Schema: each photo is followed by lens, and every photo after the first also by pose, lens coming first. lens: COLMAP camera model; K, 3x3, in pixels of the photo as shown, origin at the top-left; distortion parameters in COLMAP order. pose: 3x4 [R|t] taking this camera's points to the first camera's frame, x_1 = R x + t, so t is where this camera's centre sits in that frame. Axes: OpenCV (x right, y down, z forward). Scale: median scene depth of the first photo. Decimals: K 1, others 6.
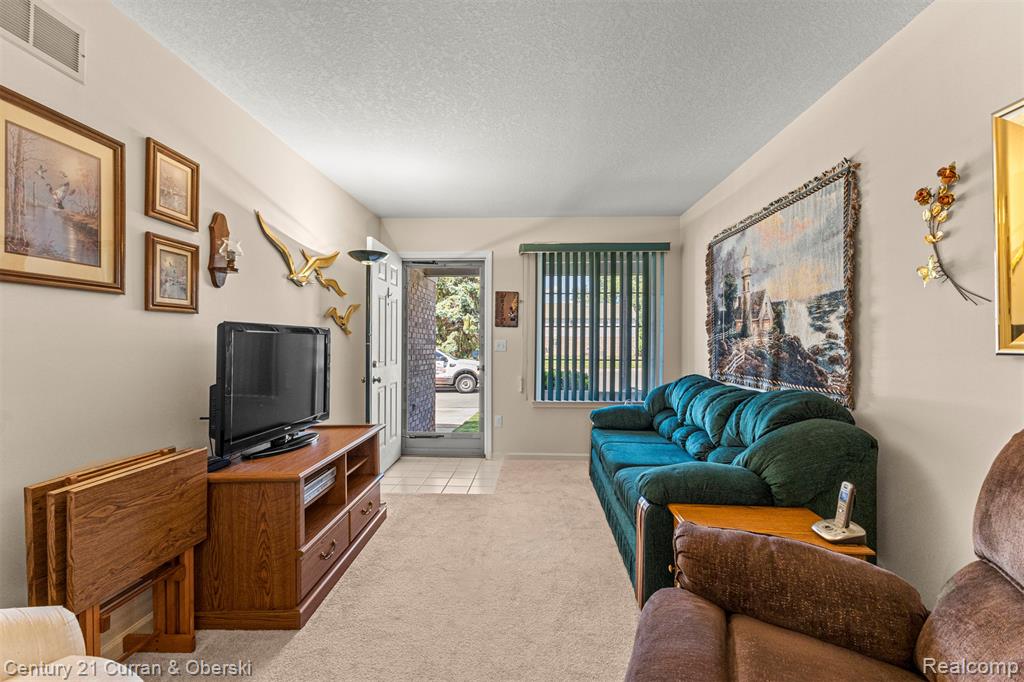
lens RADIAL K [[454.6, 0, 507.4], [0, 454.6, 337.9], [0, 0, 1]] dist [0.012488, -0.001659]
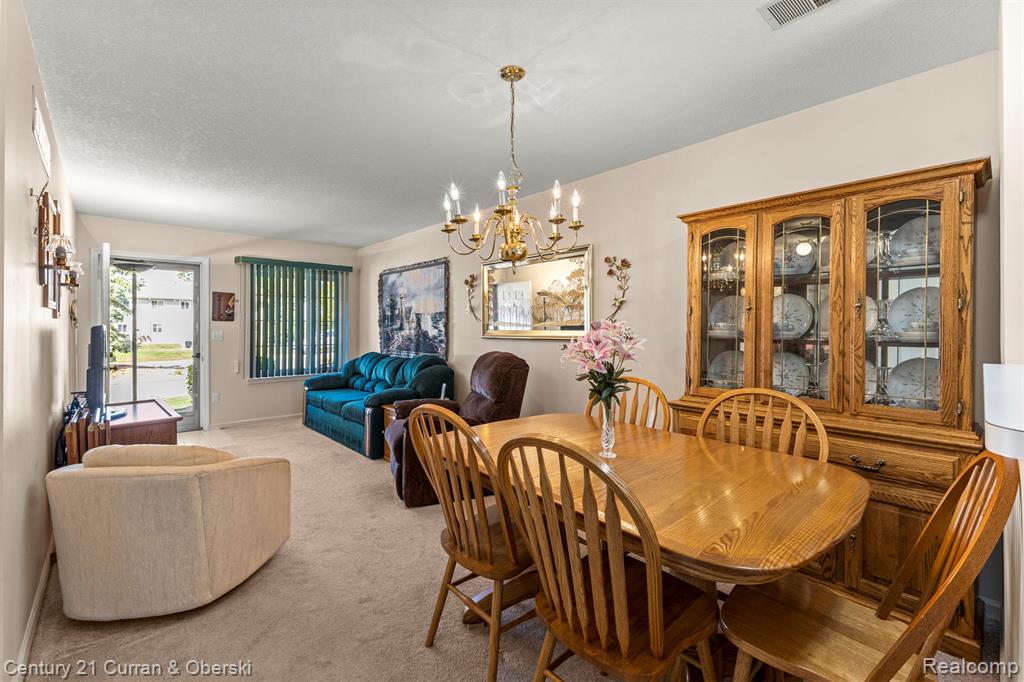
lens RADIAL K [[454.6, 0, 508.8], [0, 454.6, 331.5], [0, 0, 1]] dist [0.012488, -0.001659]
pose [[0.718256, -0.009017, 0.695720, -0.511356], [-0.004226, 0.999841, 0.017321, -0.033181], [-0.695766, -0.015381, 0.718104, -0.712845]]
